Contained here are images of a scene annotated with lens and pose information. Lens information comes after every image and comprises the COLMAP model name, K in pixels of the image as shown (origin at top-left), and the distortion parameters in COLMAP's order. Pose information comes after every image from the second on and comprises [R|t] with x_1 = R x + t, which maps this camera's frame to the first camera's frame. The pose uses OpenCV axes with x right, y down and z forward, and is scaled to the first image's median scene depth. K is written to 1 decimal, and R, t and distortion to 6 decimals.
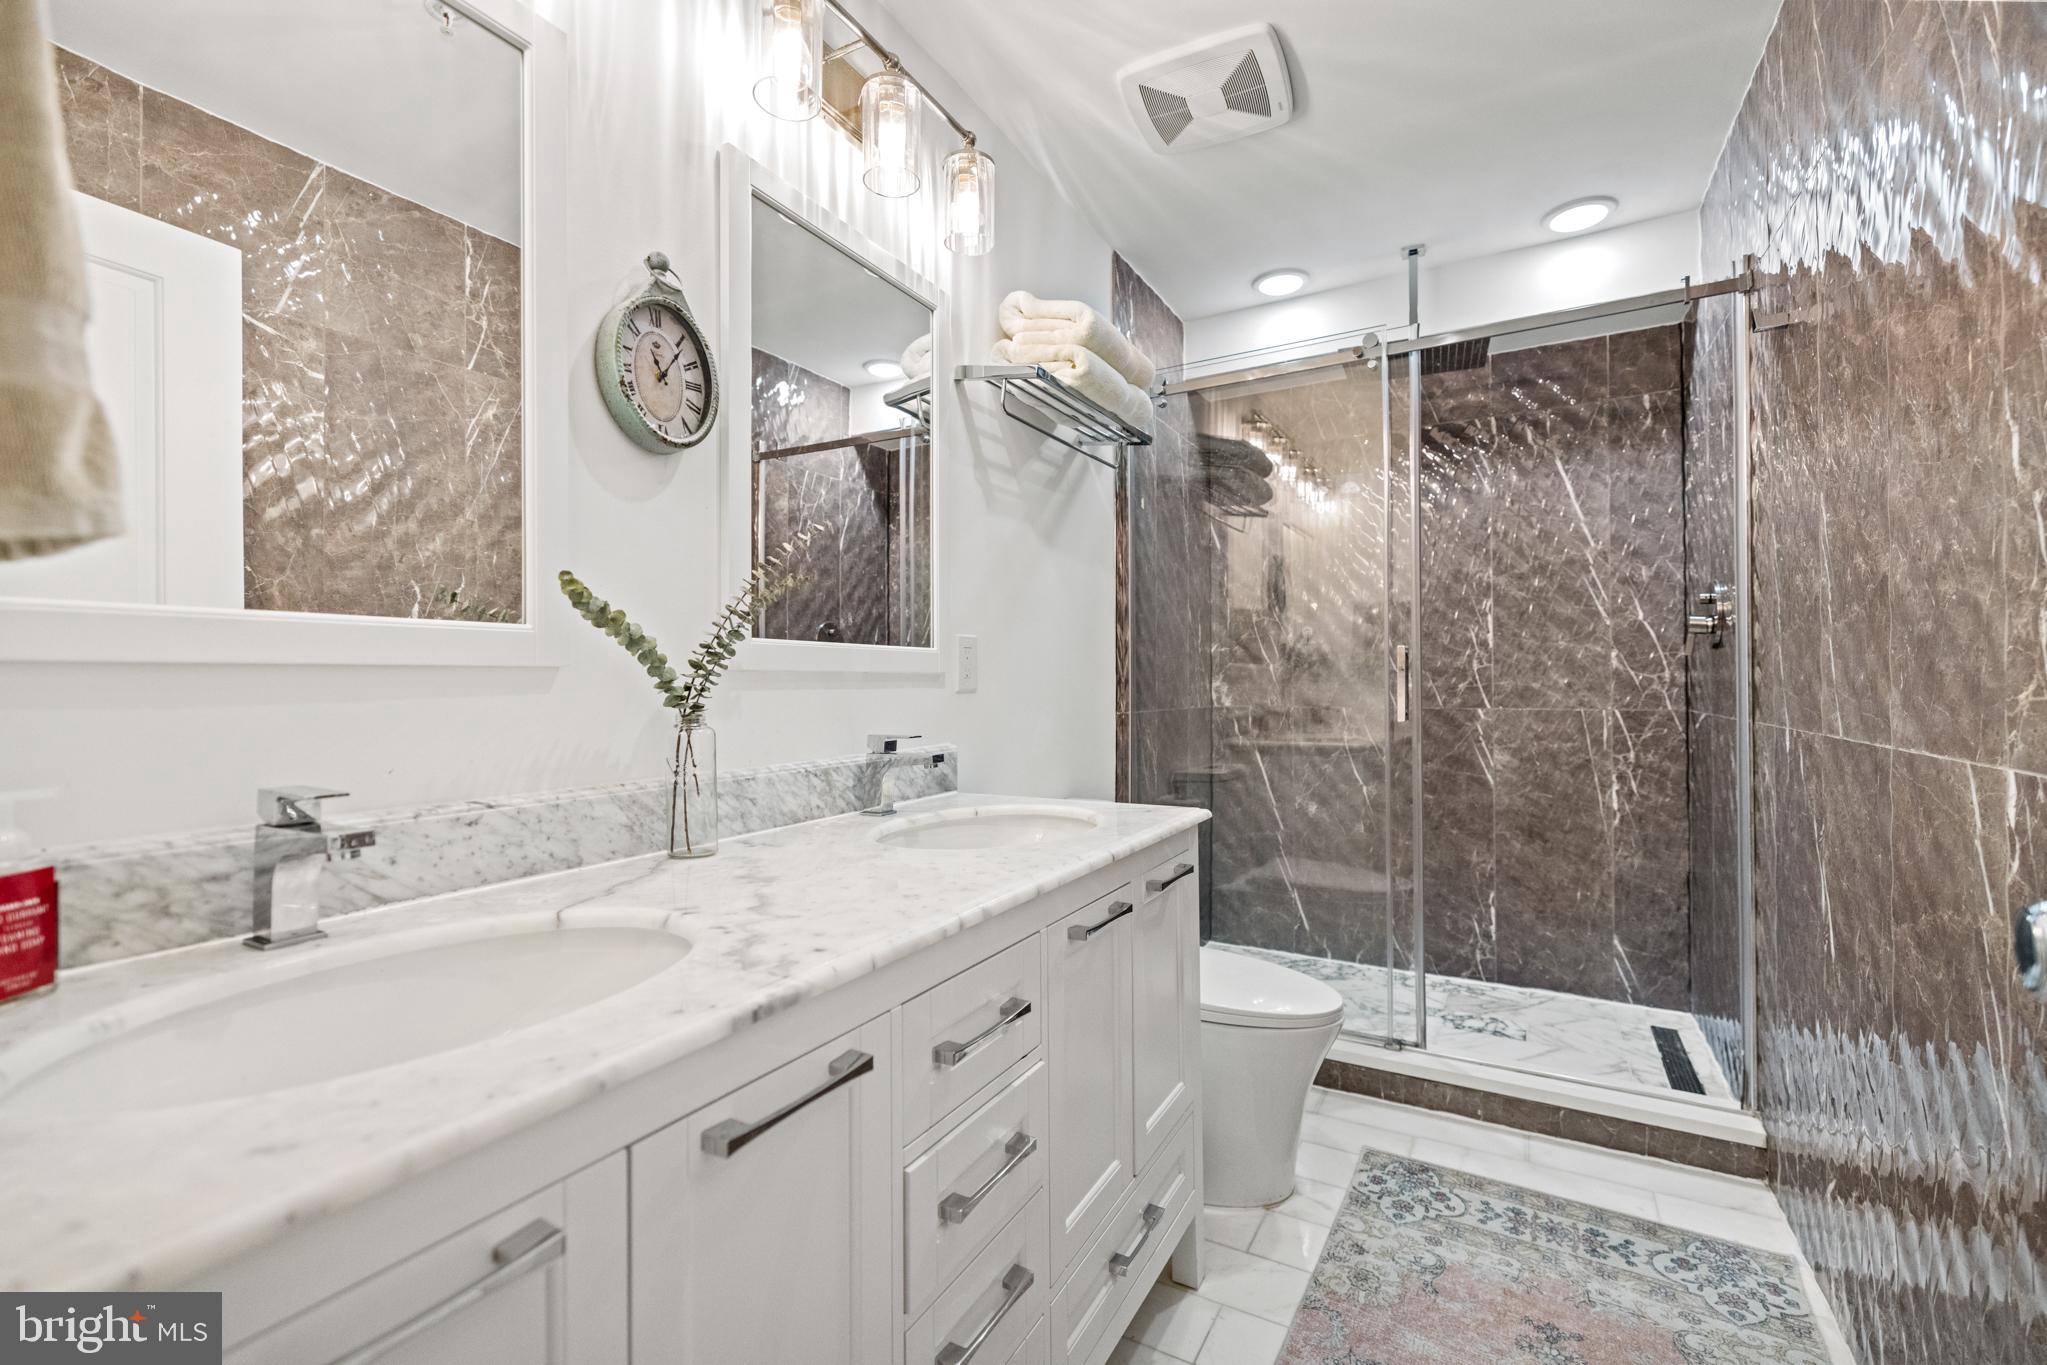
lens RADIAL K [[847.8, 0, 1021.0], [0, 847.8, 669.1], [0, 0, 1]] dist [0.001170, 0.000054]
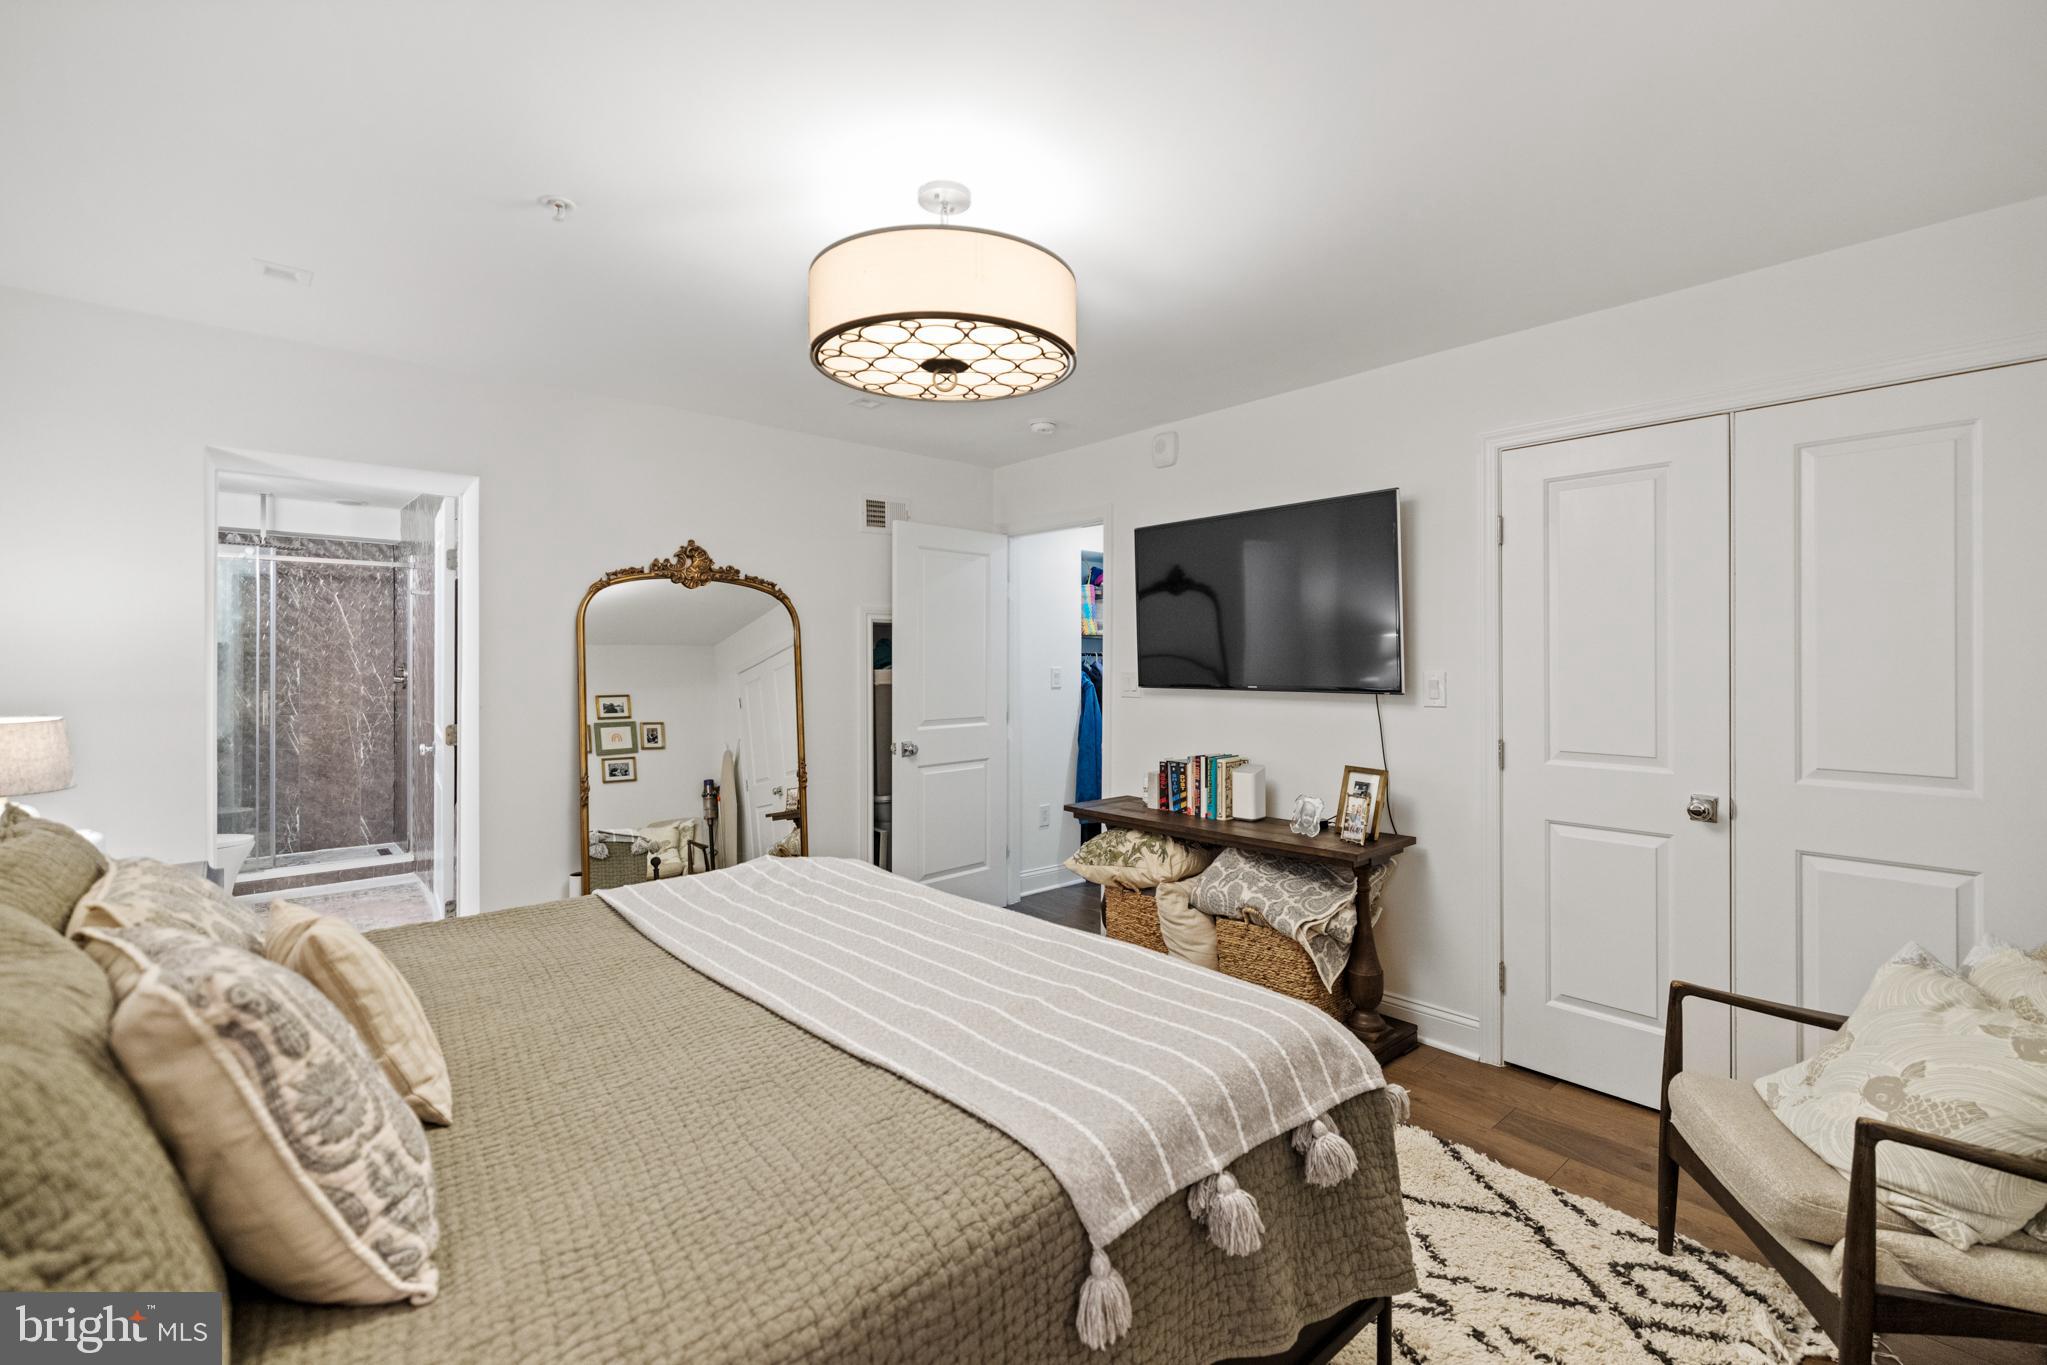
lens RADIAL K [[863.0, 0, 1026.7], [0, 863.0, 673.1], [0, 0, 1]] dist [0.000848, -0.000112]
pose [[0.282998, 0.004464, 0.959110, -0.945462], [-0.013249, 0.999912, -0.000744, -0.076627], [-0.959029, -0.012496, 0.283032, -1.264795]]
